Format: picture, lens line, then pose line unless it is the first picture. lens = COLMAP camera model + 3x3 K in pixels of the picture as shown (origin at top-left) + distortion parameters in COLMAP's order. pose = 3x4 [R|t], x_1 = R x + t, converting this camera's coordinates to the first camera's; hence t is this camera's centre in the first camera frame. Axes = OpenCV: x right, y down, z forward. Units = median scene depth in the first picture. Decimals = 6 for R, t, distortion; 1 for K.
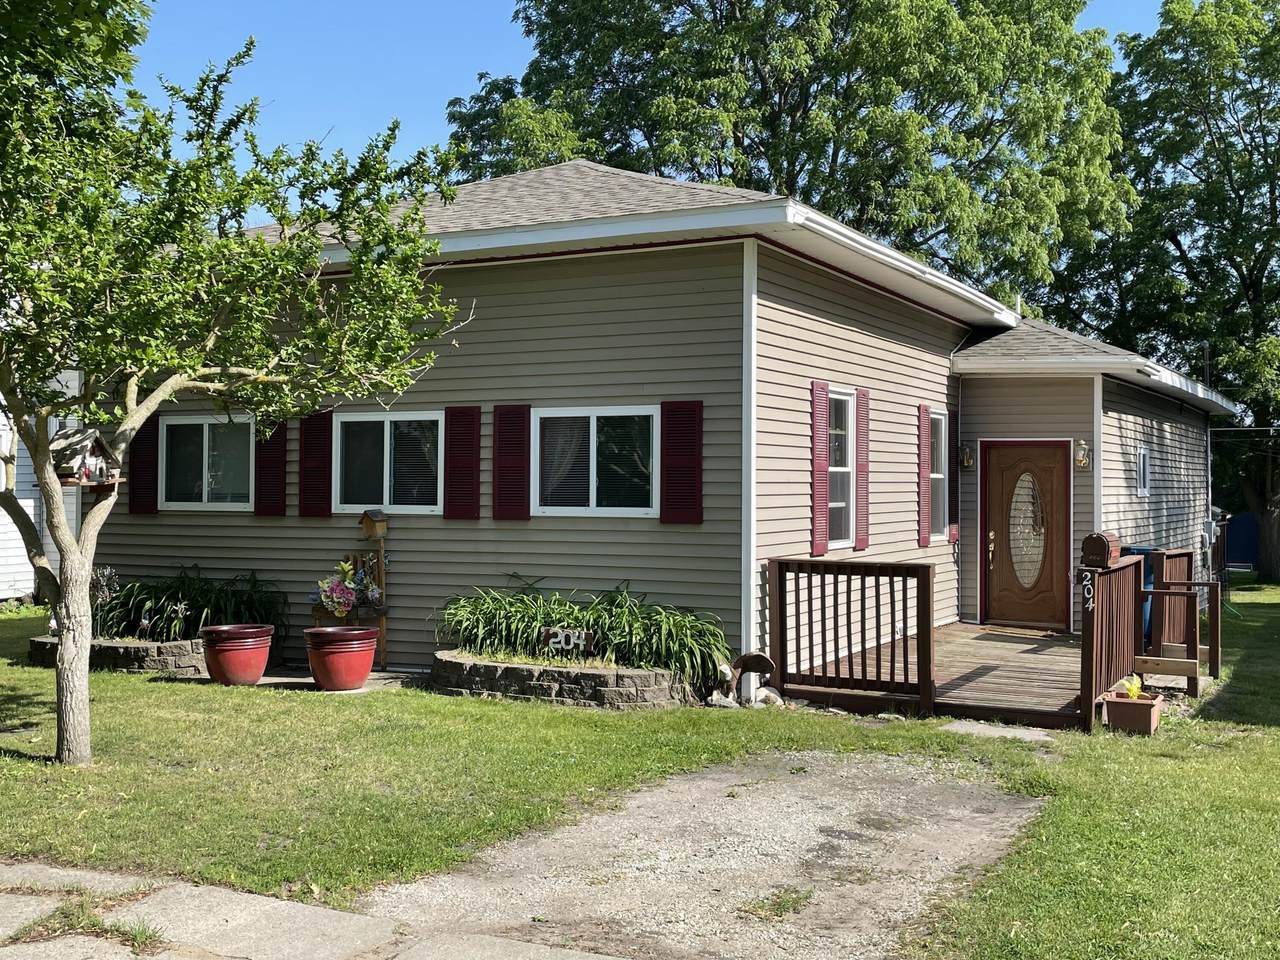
lens RADIAL K [[1436.9, 0, 640.0], [0, 1436.9, 480.0], [0, 0, 1]] dist [0.092191, -0.027785]
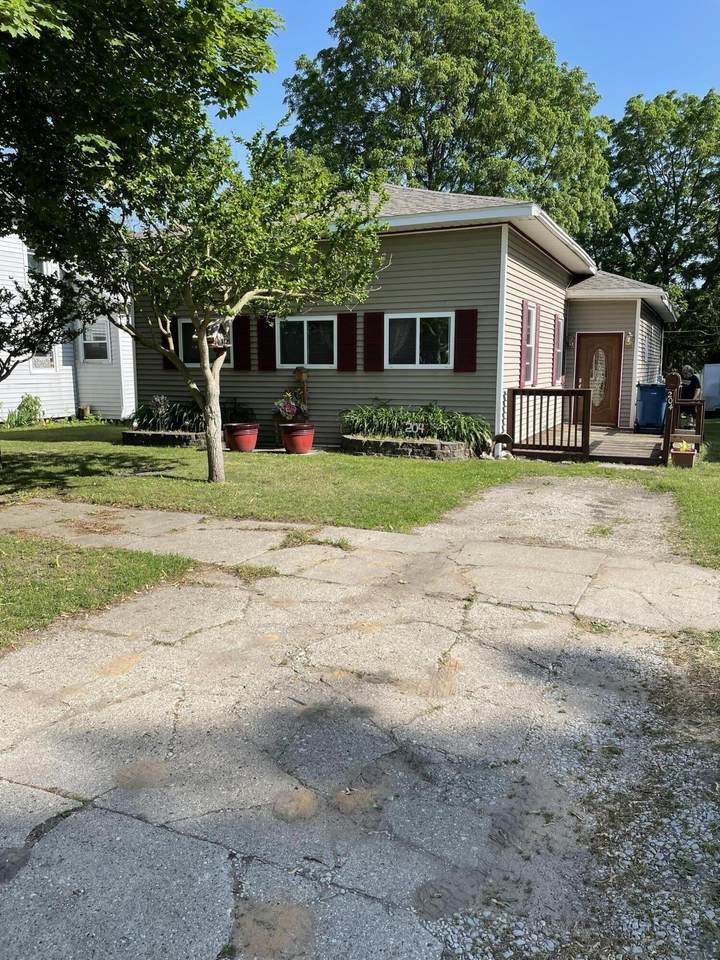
lens RADIAL K [[734.9, 0, 375.1], [0, 734.9, 478.7], [0, 0, 1]] dist [0.105280, -0.092656]
pose [[0.997363, -0.013078, 0.071380, -0.161726], [0.001920, 0.988039, 0.154194, 0.017447], [-0.072543, -0.153651, 0.985459, -0.042810]]
